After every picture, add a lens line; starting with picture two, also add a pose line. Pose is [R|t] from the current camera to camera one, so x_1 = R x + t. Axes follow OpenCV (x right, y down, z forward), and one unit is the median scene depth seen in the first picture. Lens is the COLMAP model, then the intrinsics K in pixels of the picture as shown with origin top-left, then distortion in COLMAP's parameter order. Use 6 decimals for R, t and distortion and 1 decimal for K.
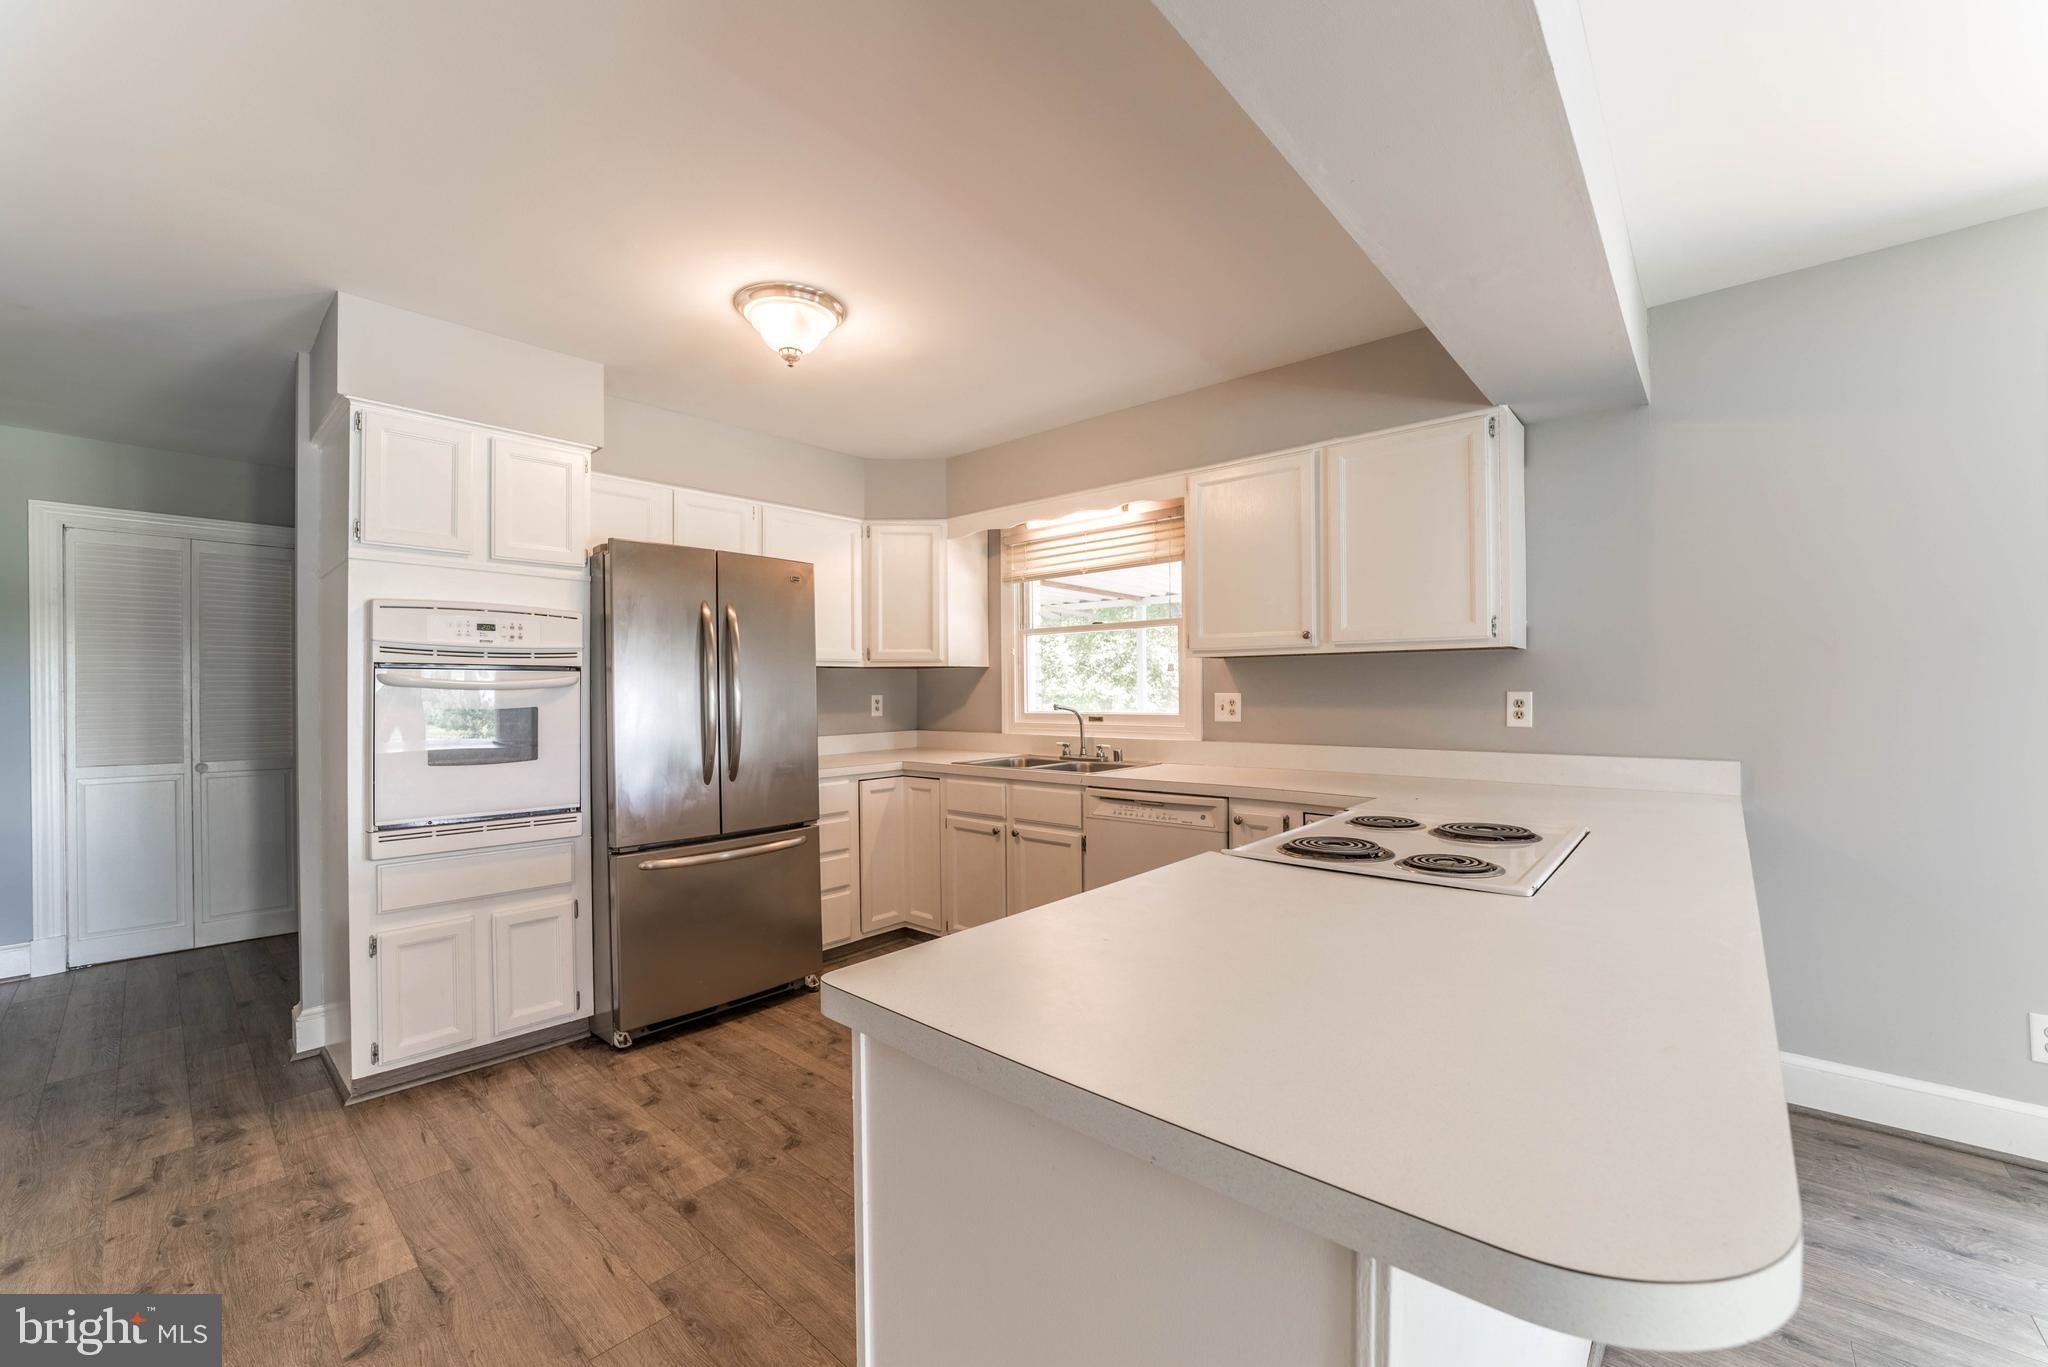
lens RADIAL K [[803.0, 0, 1035.4], [0, 803.0, 686.0], [0, 0, 1]] dist [-0.033809, 0.006830]
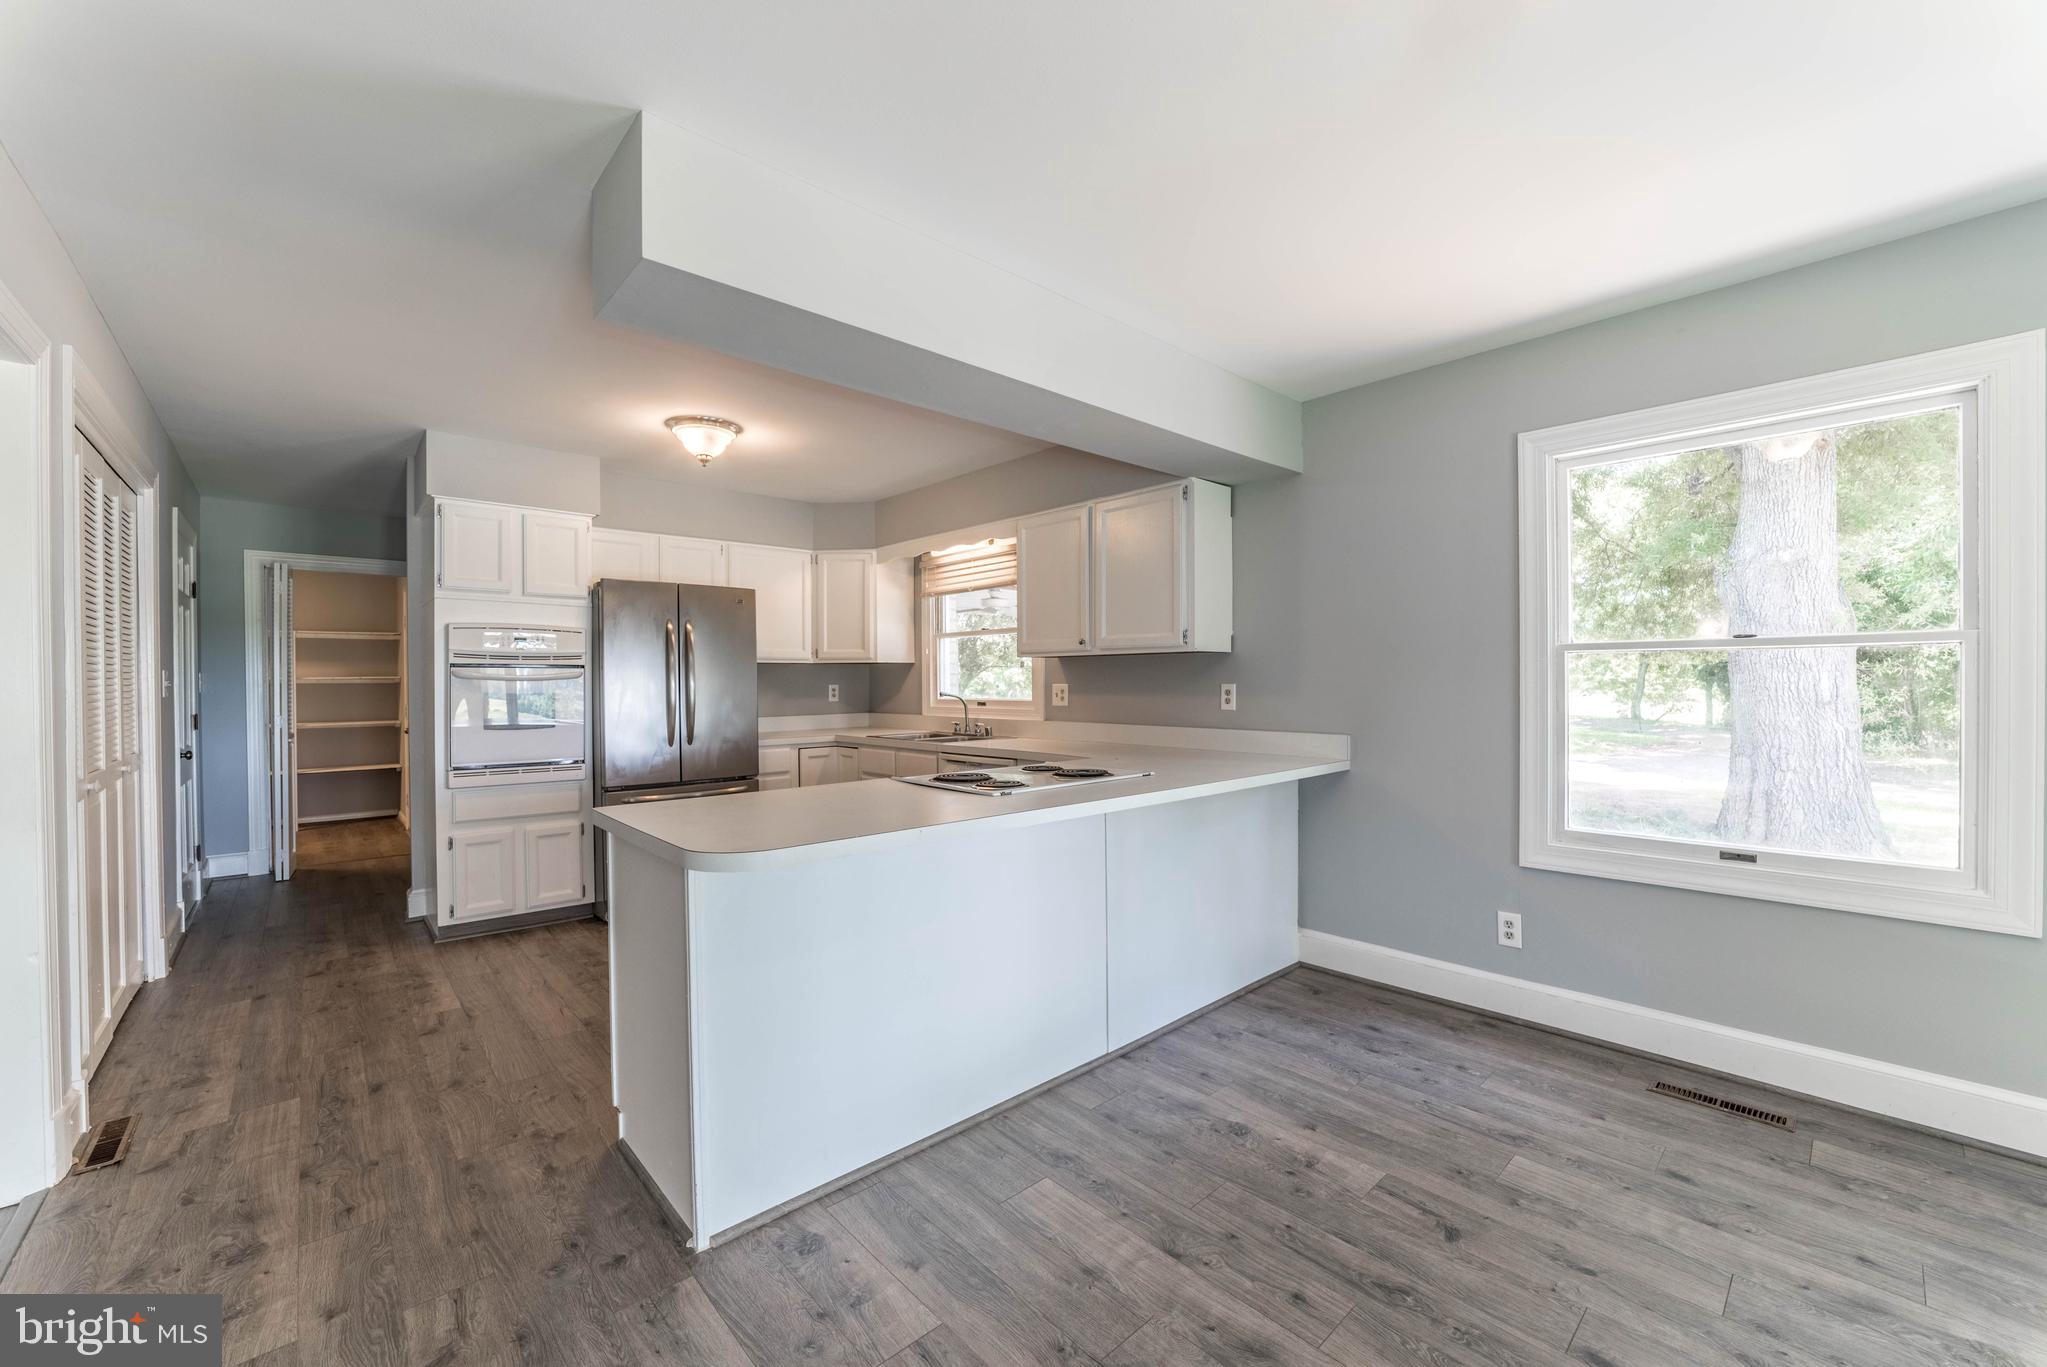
lens RADIAL K [[802.6, 0, 1034.3], [0, 802.6, 684.3], [0, 0, 1]] dist [-0.033809, 0.006830]
pose [[0.994481, 0.002854, -0.104880, 0.424476], [-0.001632, 0.999930, 0.011738, -0.007564], [0.104907, -0.011502, 0.994416, -0.391310]]
